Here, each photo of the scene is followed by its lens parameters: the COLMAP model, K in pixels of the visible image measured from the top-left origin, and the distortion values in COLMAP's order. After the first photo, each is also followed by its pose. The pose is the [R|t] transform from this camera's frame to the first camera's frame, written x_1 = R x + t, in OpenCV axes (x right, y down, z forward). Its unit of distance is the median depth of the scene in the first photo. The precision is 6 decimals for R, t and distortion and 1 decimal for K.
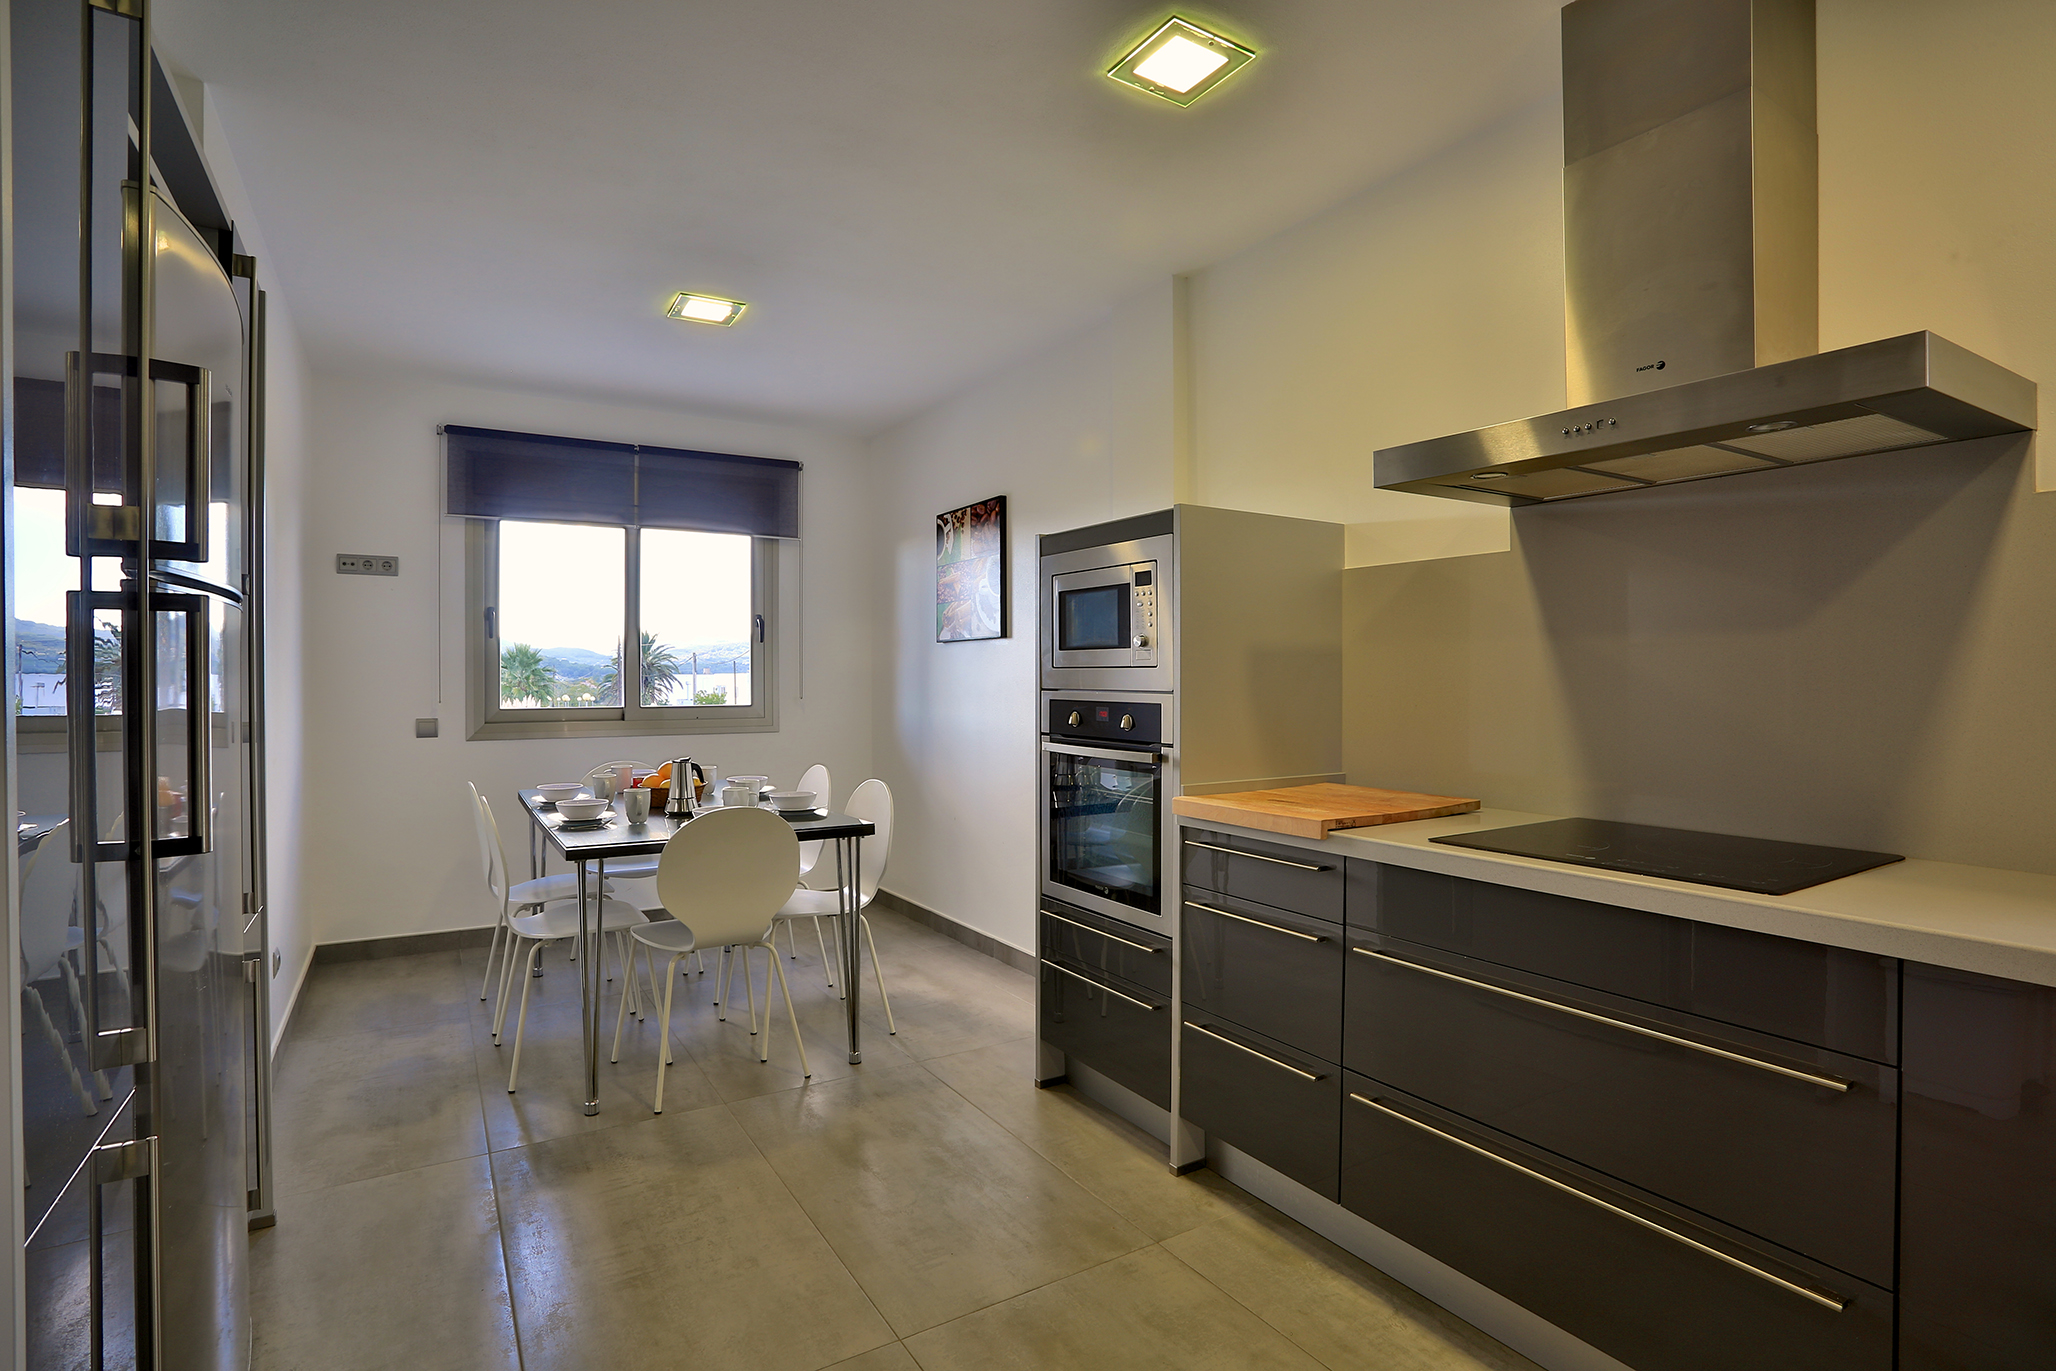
lens RADIAL K [[1014.1, 0, 1041.3], [0, 1014.1, 684.0], [0, 0, 1]] dist [-0.057325, 0.018141]
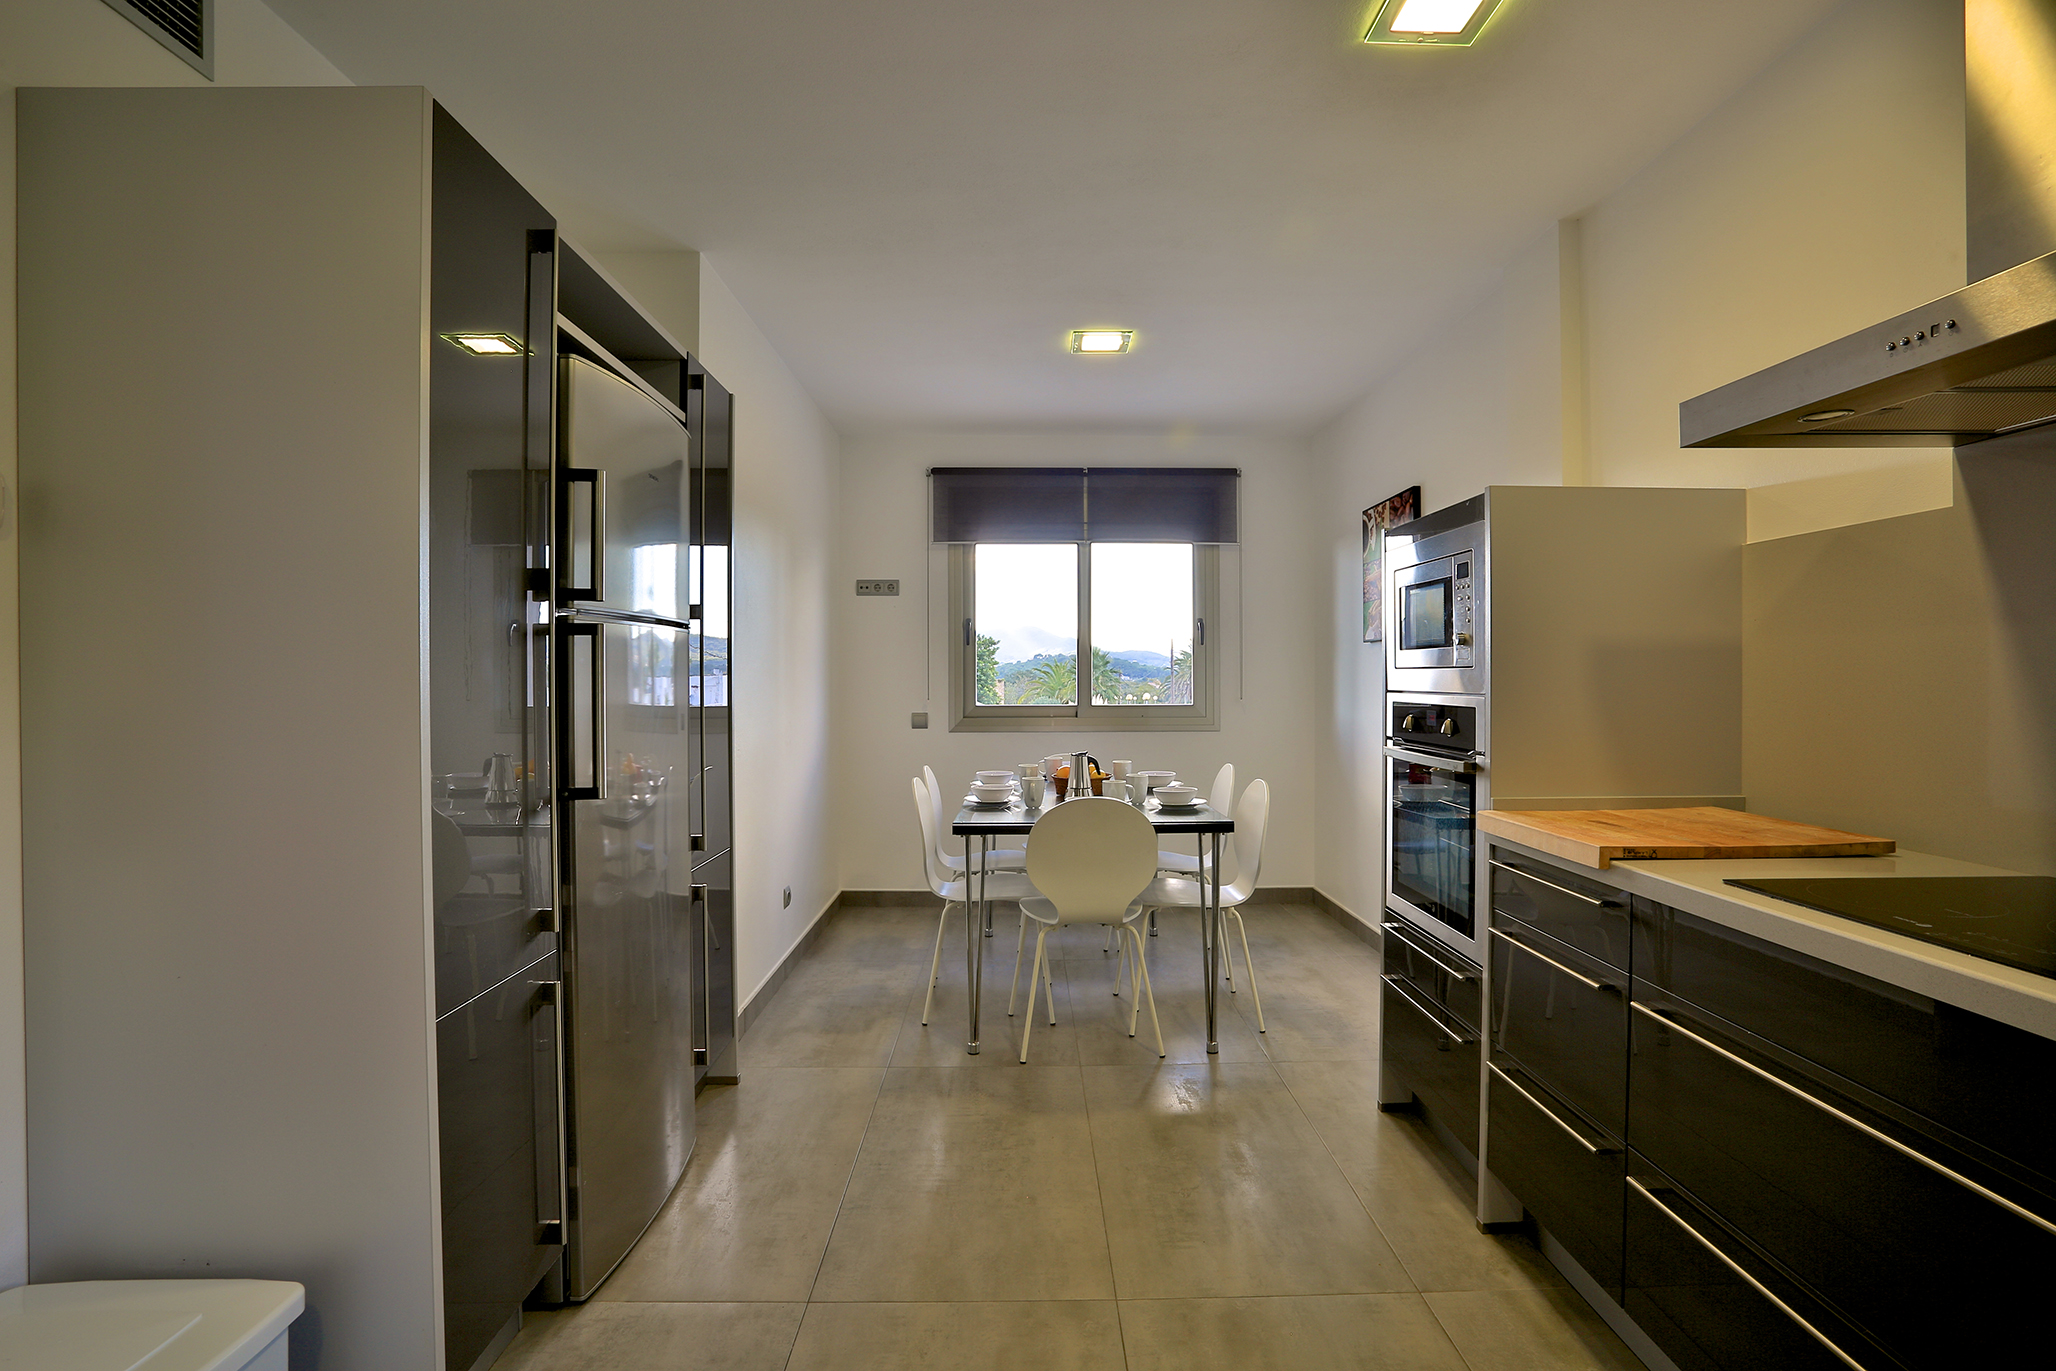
lens RADIAL K [[1014.1, 0, 1027.4], [0, 1014.1, 685.2], [0, 0, 1]] dist [-0.057325, 0.018141]
pose [[0.854257, 0.003261, -0.519841, 0.212140], [-0.003361, 0.999994, 0.000750, 0.000091], [0.519841, 0.001107, 0.854262, 0.023923]]
